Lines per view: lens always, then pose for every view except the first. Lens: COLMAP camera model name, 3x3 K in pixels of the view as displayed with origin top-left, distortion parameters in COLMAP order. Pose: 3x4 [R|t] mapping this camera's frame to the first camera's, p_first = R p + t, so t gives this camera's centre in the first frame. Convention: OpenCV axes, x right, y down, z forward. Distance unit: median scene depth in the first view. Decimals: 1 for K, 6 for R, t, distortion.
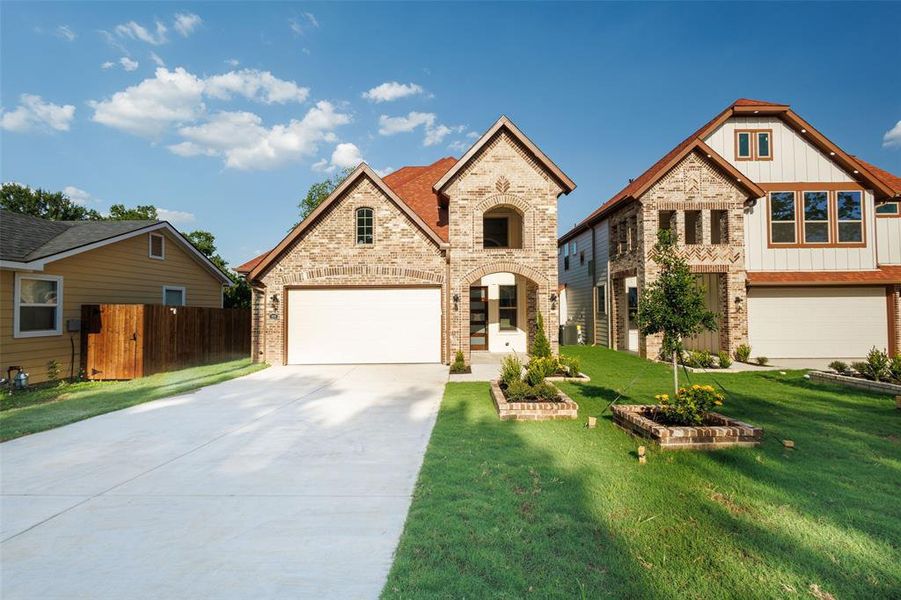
lens RADIAL K [[414.2, 0, 451.9], [0, 414.2, 299.4], [0, 0, 1]] dist [0.009522, -0.000973]
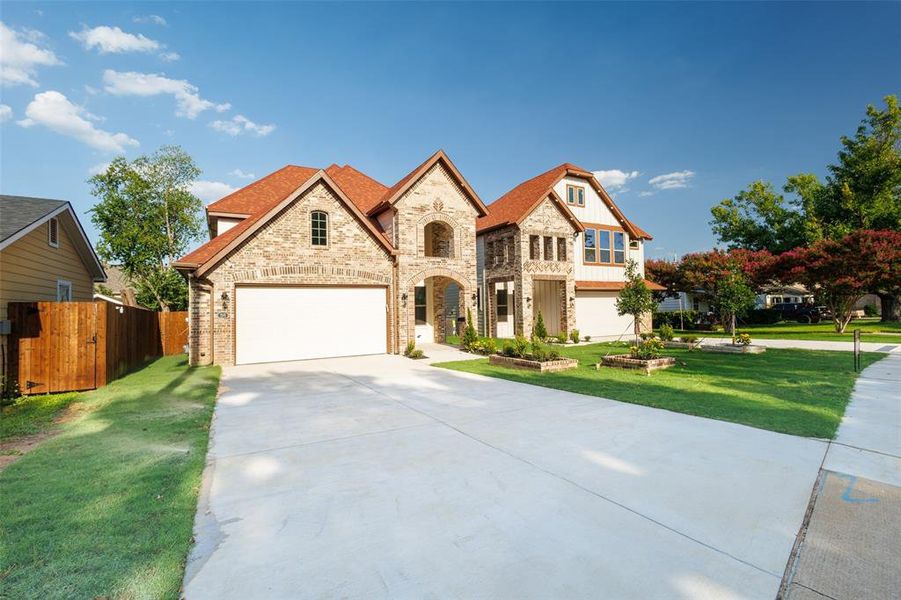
lens RADIAL K [[414.2, 0, 450.2], [0, 414.2, 299.9], [0, 0, 1]] dist [0.009522, -0.000973]
pose [[0.872101, 0.000858, 0.489326, -0.438928], [0.001023, 0.999993, -0.003577, 0.009831], [-0.489326, 0.003620, 0.872094, -0.088828]]
